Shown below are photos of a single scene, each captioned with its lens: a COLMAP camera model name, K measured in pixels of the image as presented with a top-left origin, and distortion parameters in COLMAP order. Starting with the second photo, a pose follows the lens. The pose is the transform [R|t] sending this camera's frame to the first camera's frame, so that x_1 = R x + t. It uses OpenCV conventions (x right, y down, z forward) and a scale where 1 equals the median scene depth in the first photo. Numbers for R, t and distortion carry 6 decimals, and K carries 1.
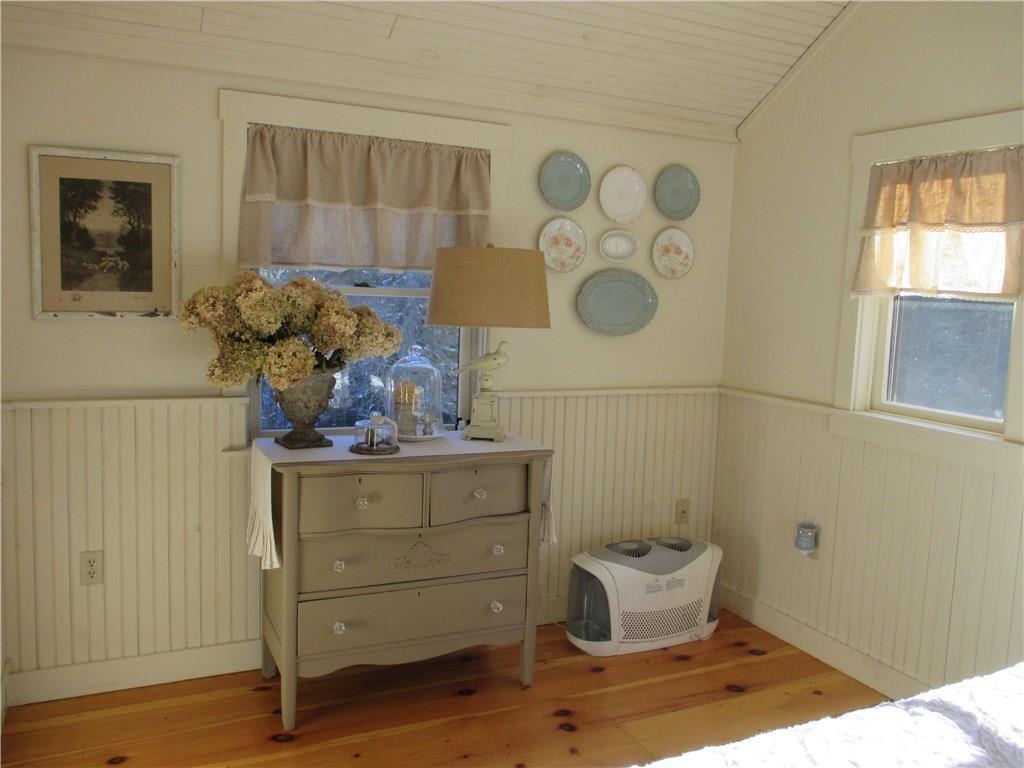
lens RADIAL K [[851.6, 0, 509.0], [0, 851.6, 370.7], [0, 0, 1]] dist [-0.025784, -0.015039]
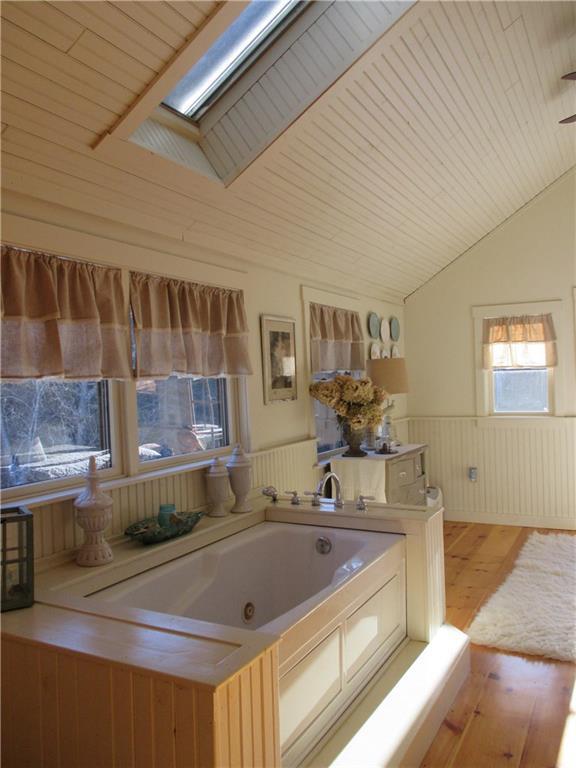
lens RADIAL K [[644.4, 0, 287.7], [0, 644.4, 370.7], [0, 0, 1]] dist [-0.048935, -0.003522]
pose [[0.796636, -0.057198, 0.601746, -1.216598], [0.121026, 0.990448, -0.066078, -0.033340], [-0.592219, 0.125467, 0.795949, -0.160858]]
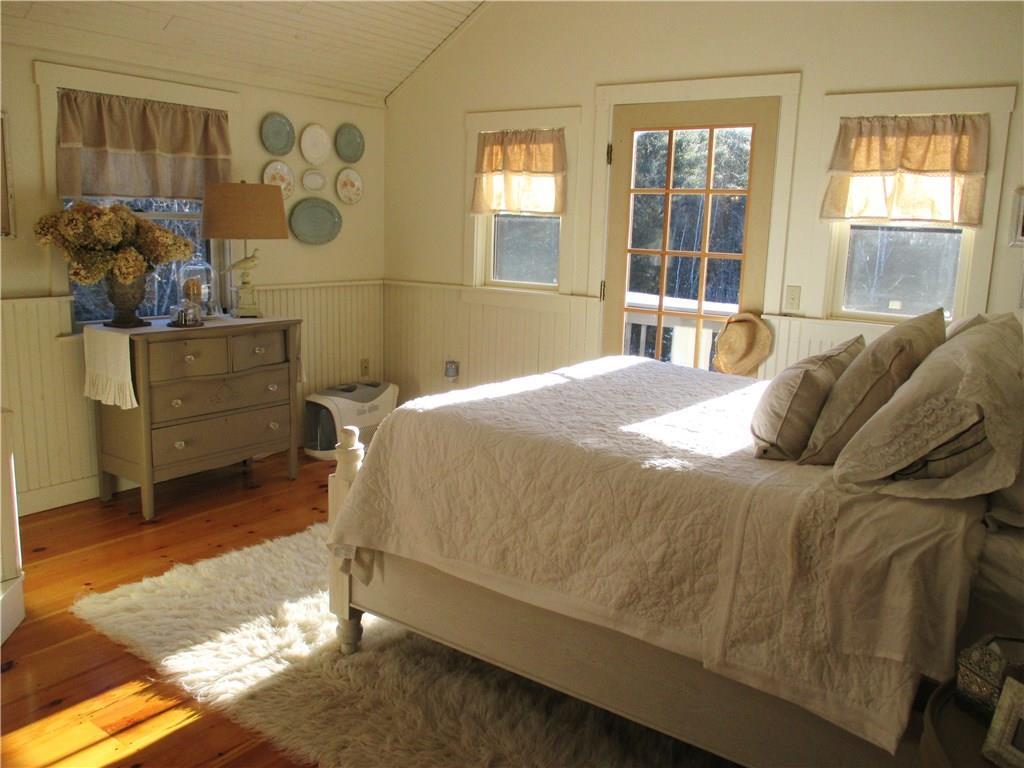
lens RADIAL K [[851.6, 0, 509.0], [0, 851.6, 370.7], [0, 0, 1]] dist [-0.025784, -0.015039]
pose [[0.878131, -0.093750, 0.469145, -0.328554], [0.052745, 0.993606, 0.099826, 0.050291], [-0.475503, -0.062915, 0.877461, -0.487328]]
